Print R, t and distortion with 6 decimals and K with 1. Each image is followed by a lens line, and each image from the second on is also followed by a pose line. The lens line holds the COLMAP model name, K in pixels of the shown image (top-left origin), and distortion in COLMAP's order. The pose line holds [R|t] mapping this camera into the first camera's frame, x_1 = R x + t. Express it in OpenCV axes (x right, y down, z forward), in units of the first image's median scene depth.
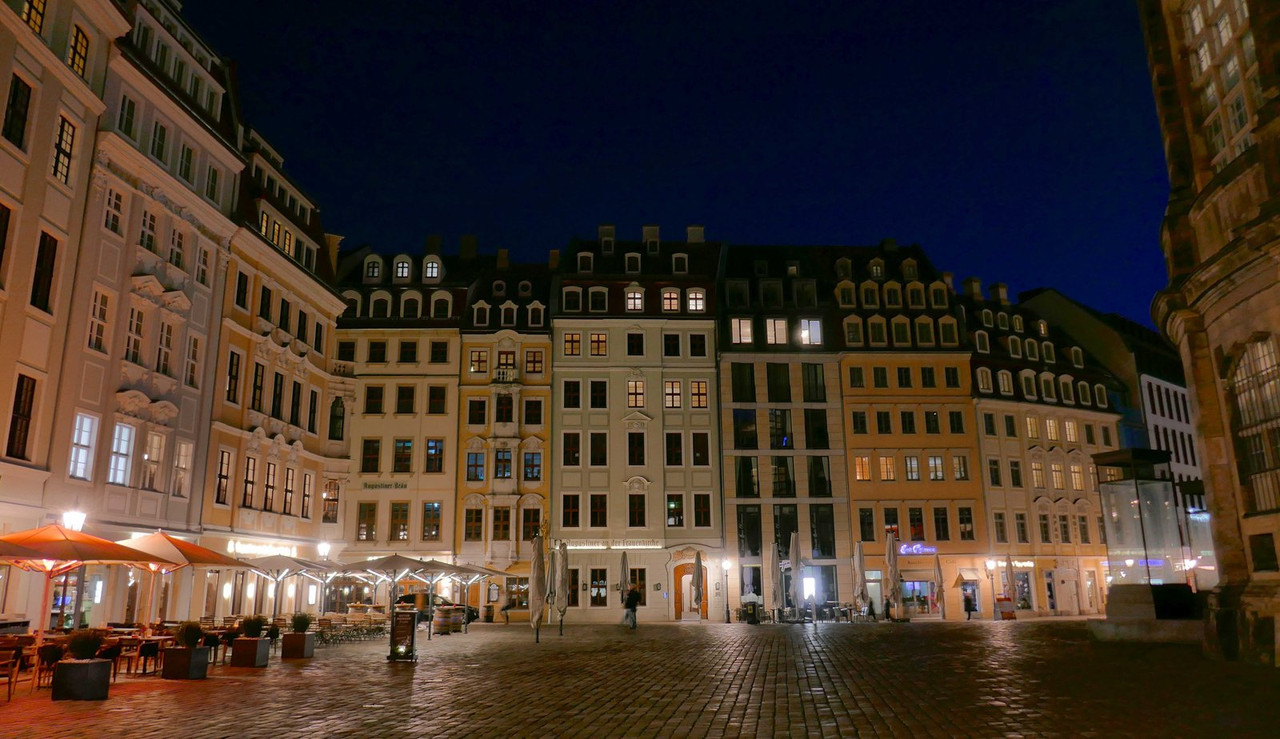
lens RADIAL K [[925.5, 0, 636.3], [0, 925.5, 352.7], [0, 0, 1]] dist [-0.006500, 0.000082]
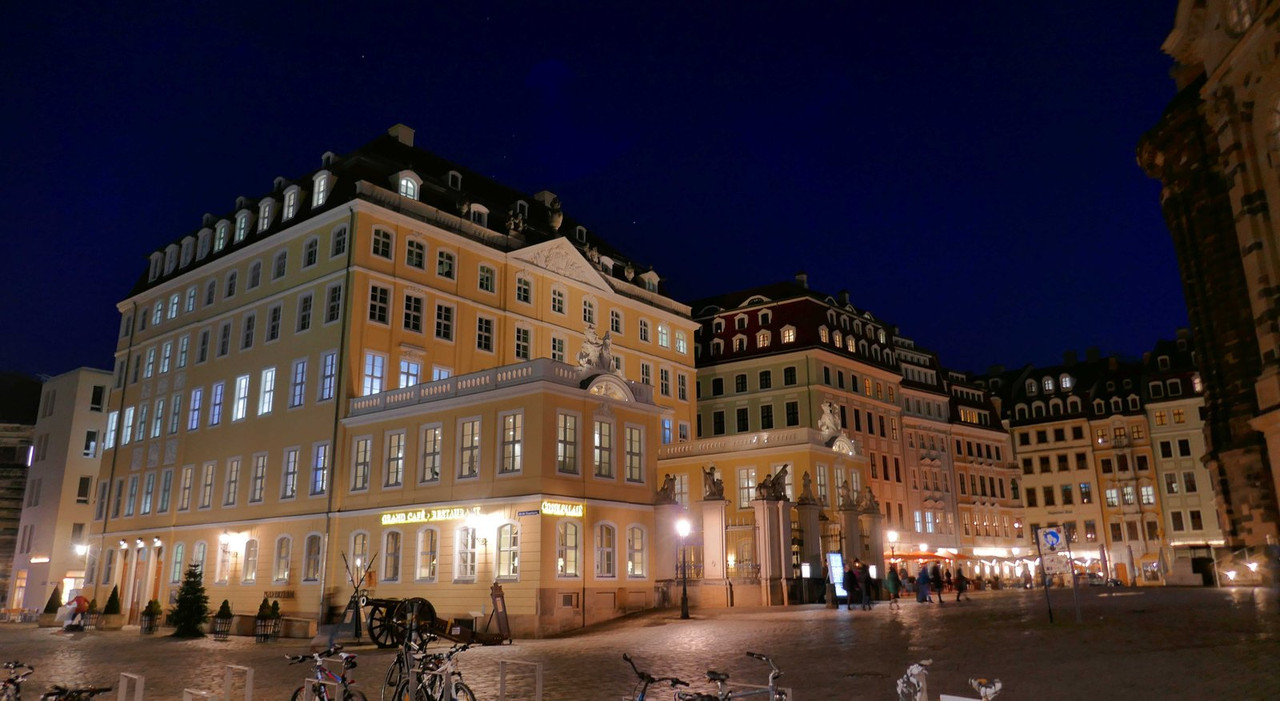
lens RADIAL K [[960.1, 0, 643.3], [0, 960.1, 327.8], [0, 0, 1]] dist [0.002486, 0.002781]
pose [[0.714237, -0.184179, -0.675236, 0.465021], [0.179508, 0.980690, -0.077619, -0.203284], [0.676493, -0.065772, 0.733506, -0.872050]]
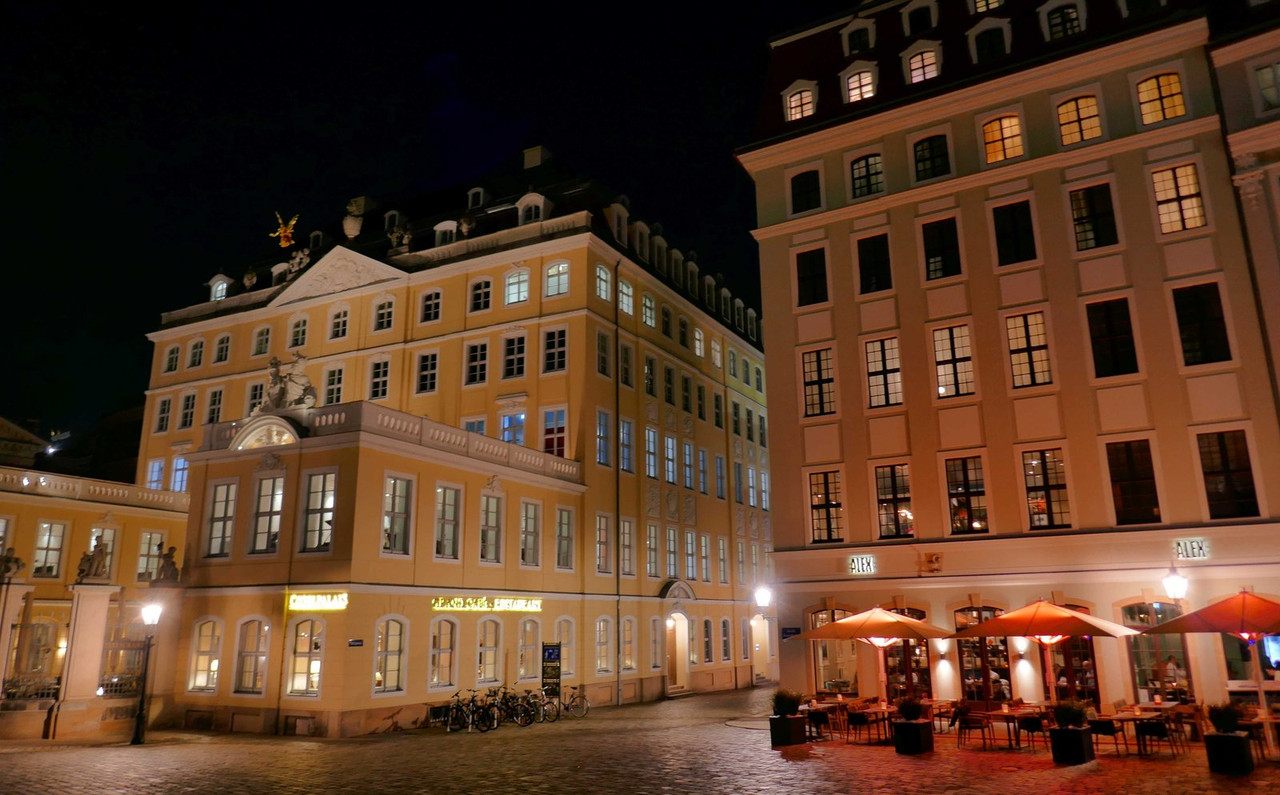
lens RADIAL K [[880.1, 0, 640.0], [0, 880.1, 397.5], [0, 0, 1]] dist [0.000928, 0.000478]
pose [[-0.550914, -0.187337, -0.813264, 0.179806], [0.224119, 0.905475, -0.360398, 0.076582], [0.803906, -0.380816, -0.456853, 0.389941]]
